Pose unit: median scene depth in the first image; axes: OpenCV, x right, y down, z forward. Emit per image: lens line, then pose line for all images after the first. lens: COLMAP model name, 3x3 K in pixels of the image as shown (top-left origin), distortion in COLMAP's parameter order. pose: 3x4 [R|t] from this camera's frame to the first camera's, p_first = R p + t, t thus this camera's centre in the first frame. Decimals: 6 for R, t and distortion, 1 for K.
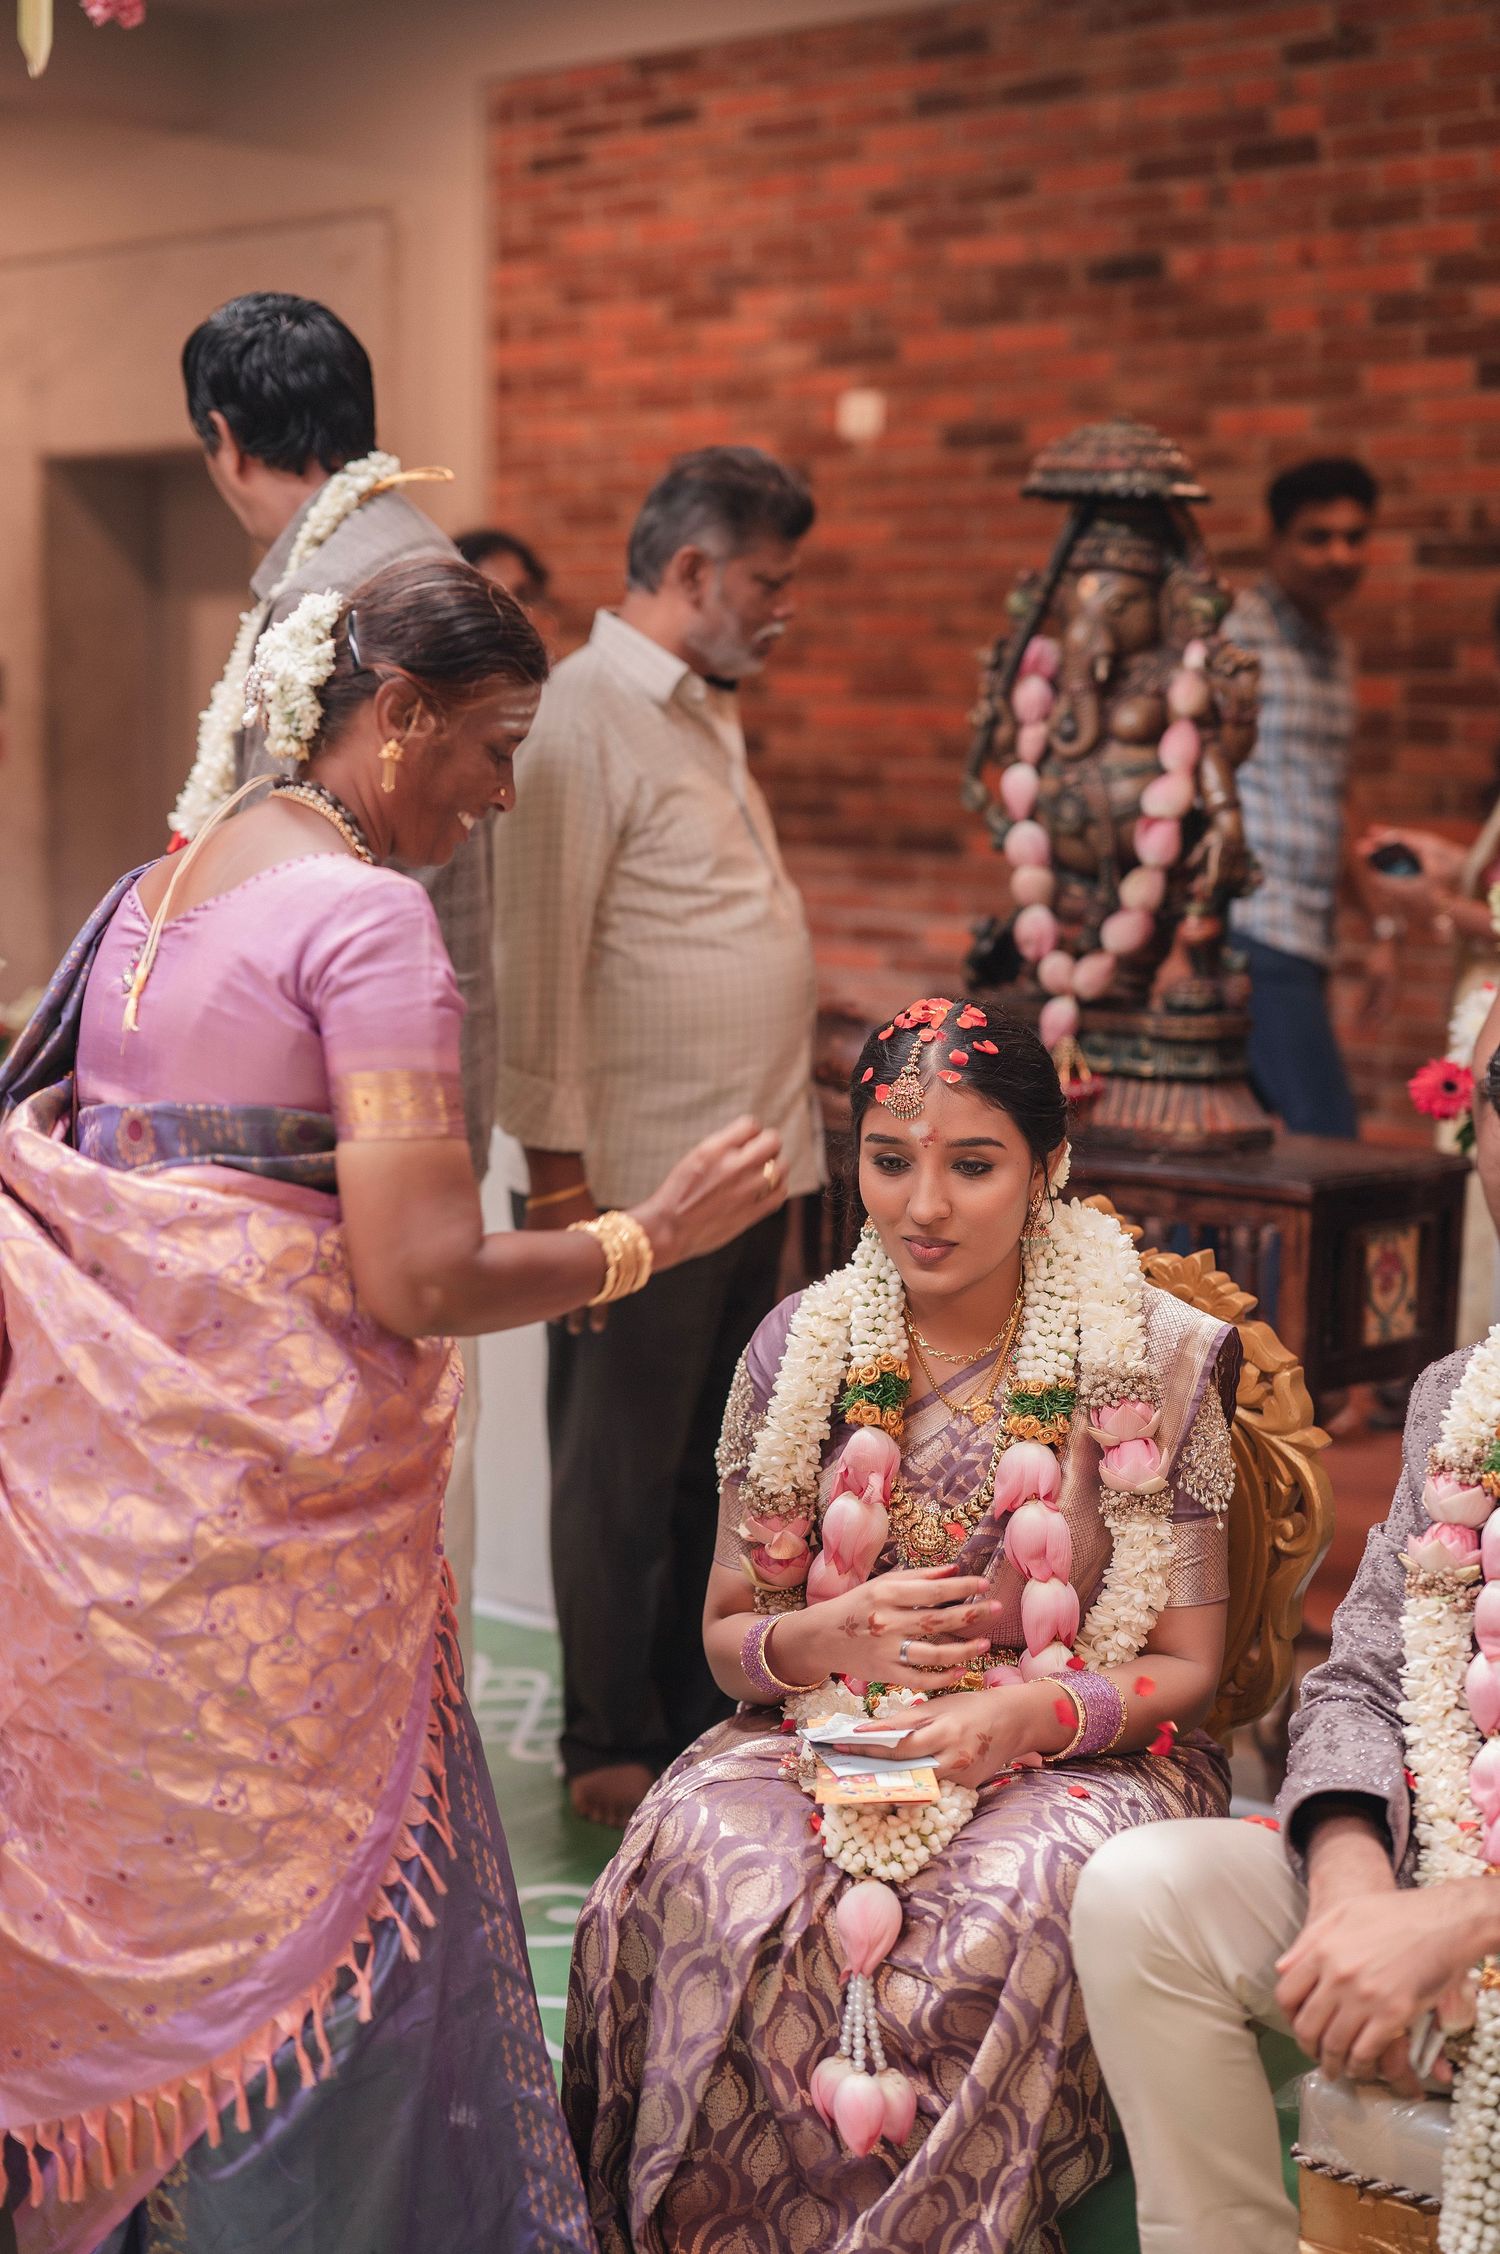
lens RADIAL K [[3213.1, 0, 745.7], [0, 3213.1, 1140.6], [0, 0, 1]] dist [0.005976, 0.000000]
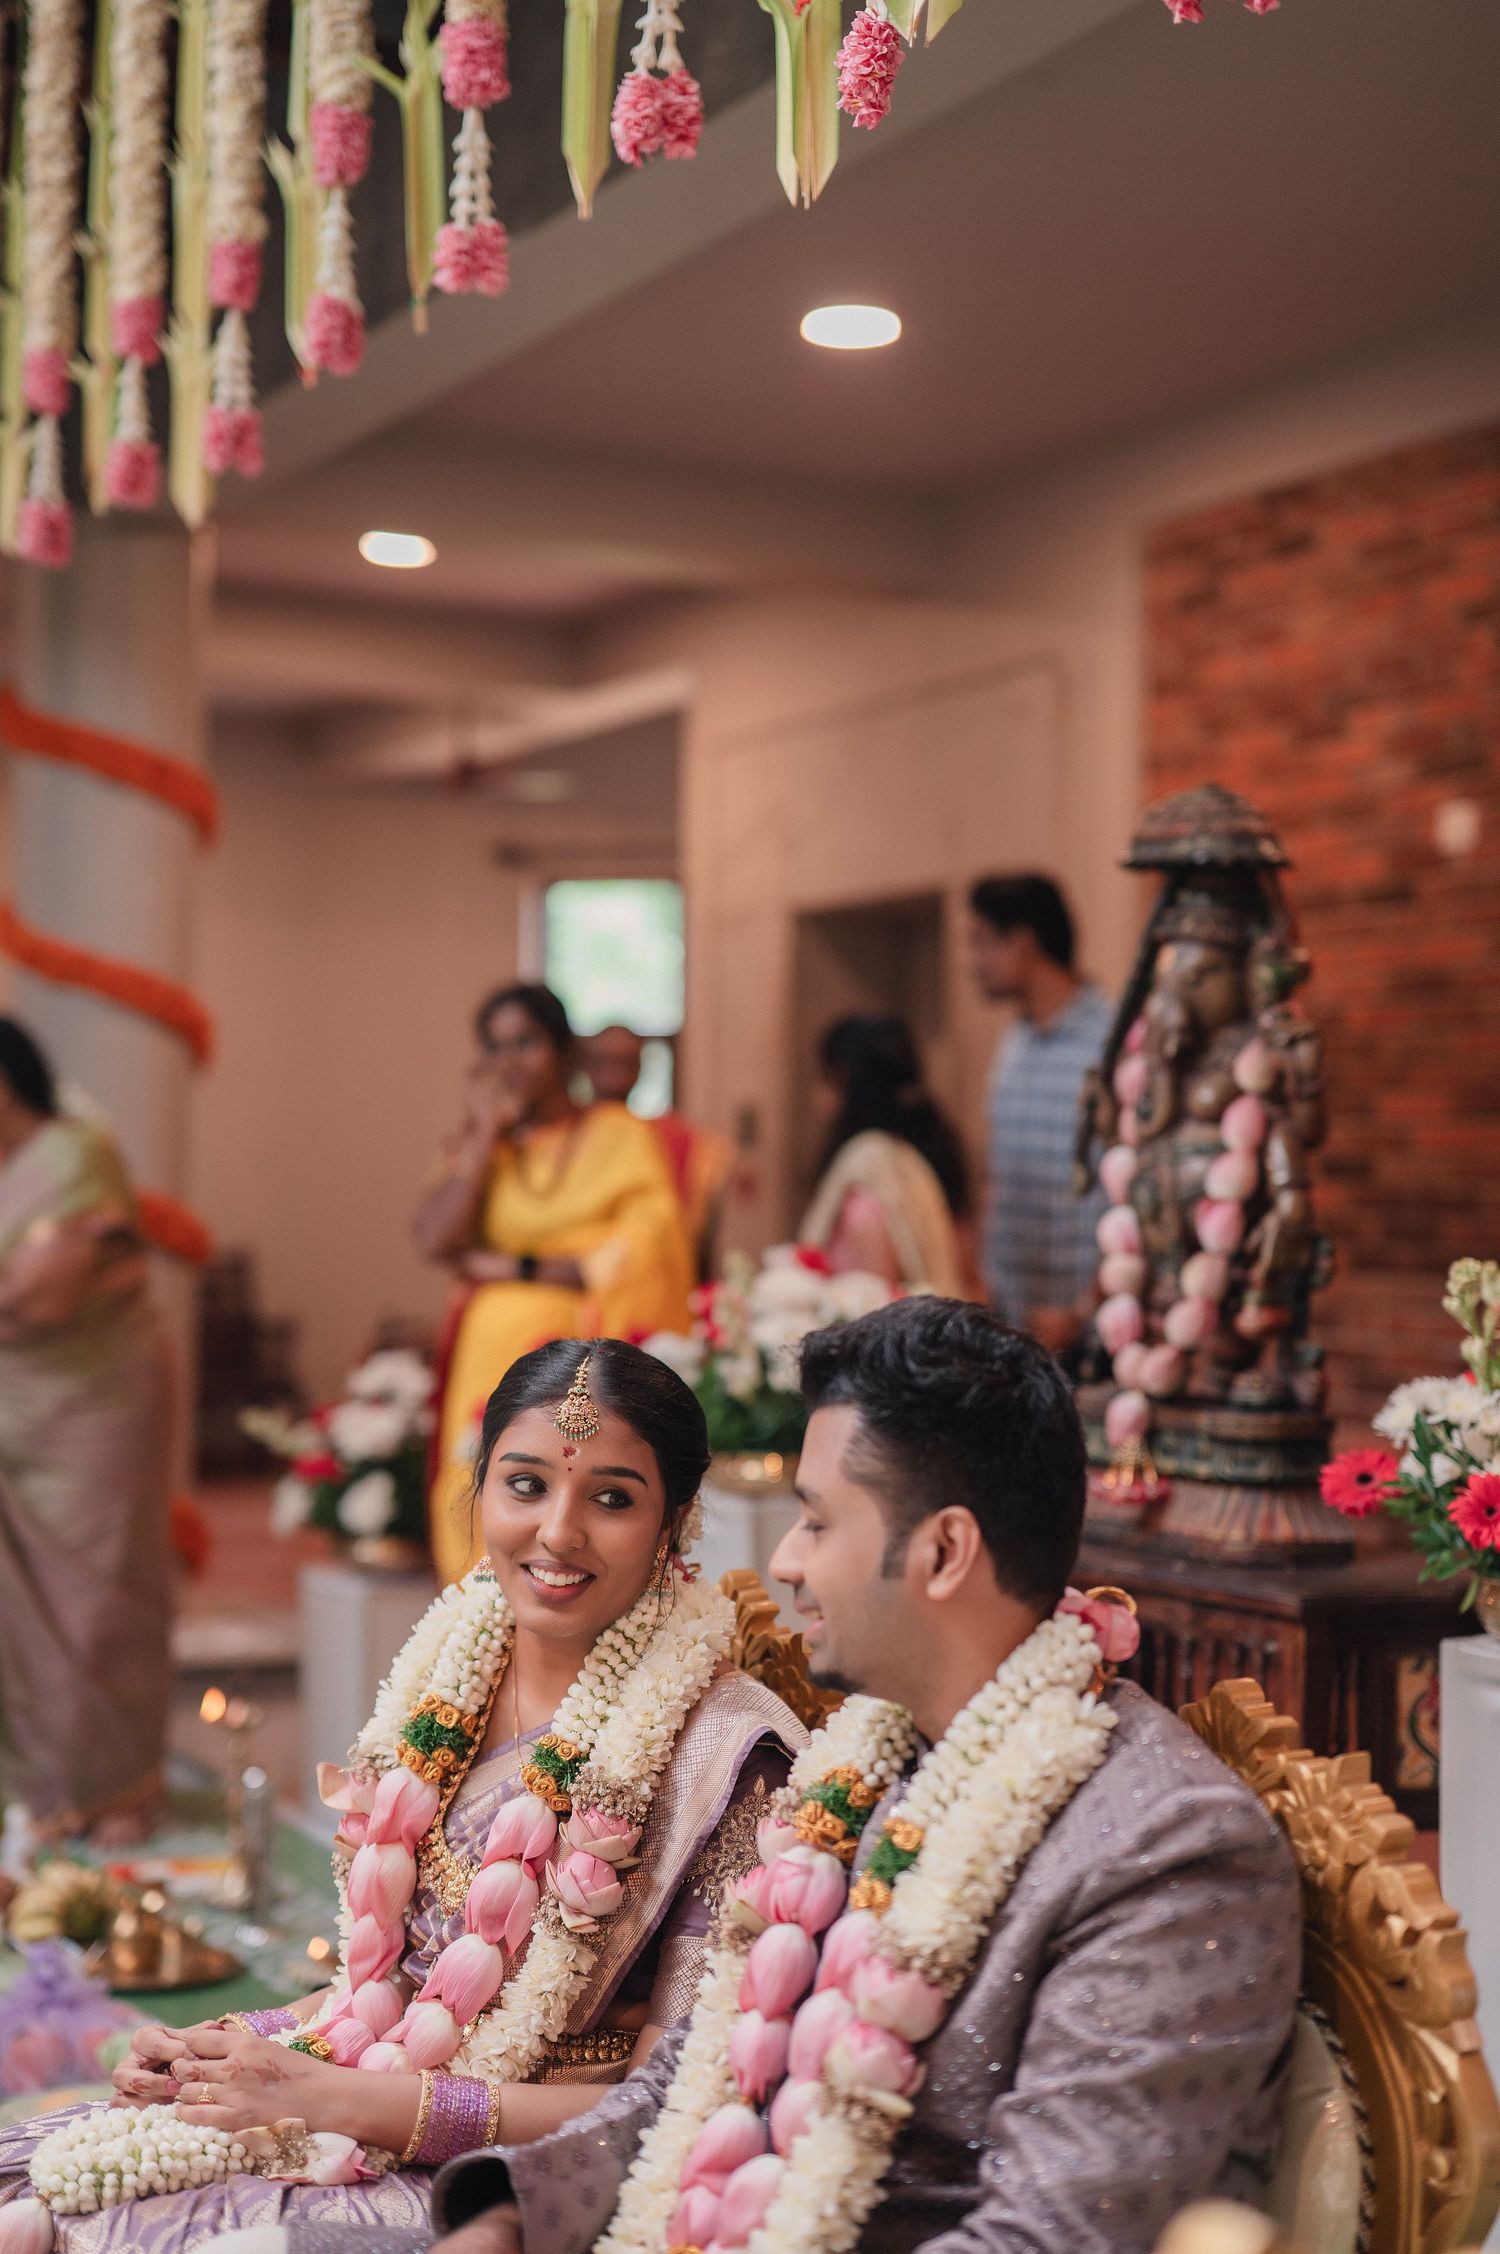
lens RADIAL K [[3213.1, 0, 749.9], [0, 3213.1, 1126.7], [0, 0, 1]] dist [0.005976, 0.000000]
pose [[0.931738, -0.011950, -0.362935, 0.214756], [-0.043008, 0.988792, -0.142968, 0.011068], [0.360576, 0.148818, 0.920781, 0.057988]]
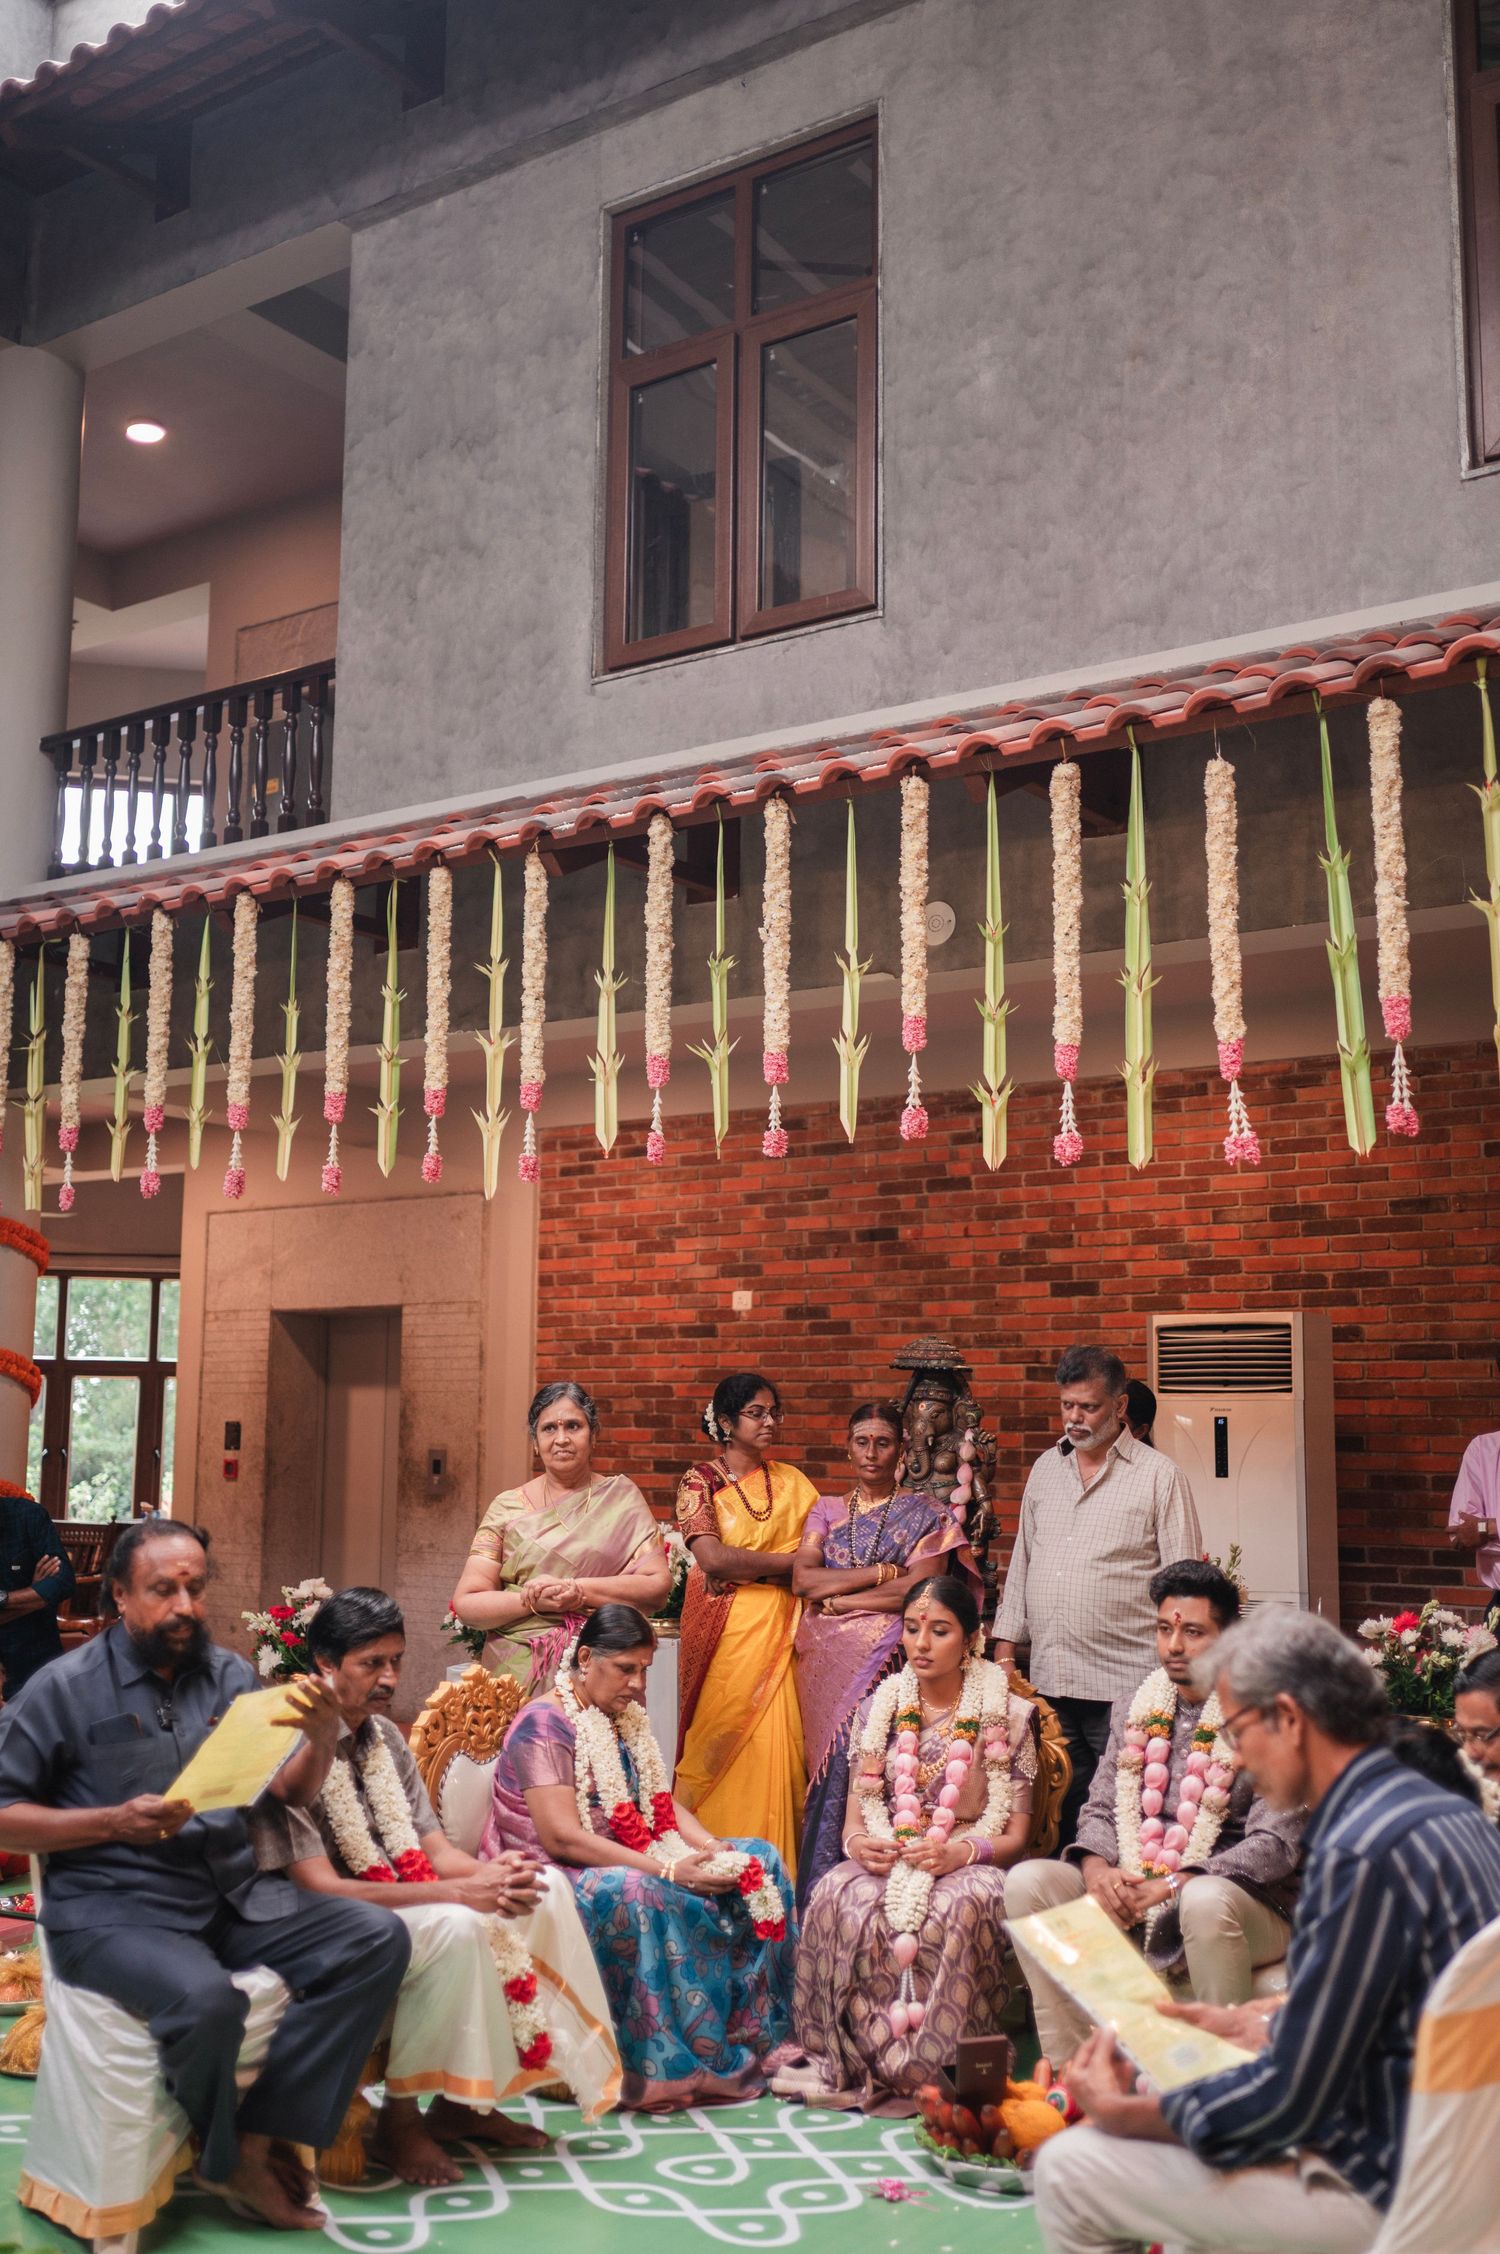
lens RADIAL K [[2193.9, 0, 755.1], [0, 2193.9, 1137.8], [0, 0, 1]] dist [0.000534, 0.000000]
pose [[0.993200, 0.007536, 0.116173, -0.131857], [0.023122, 0.965251, -0.260298, 0.035305], [-0.114098, 0.261215, 0.958514, -0.378774]]
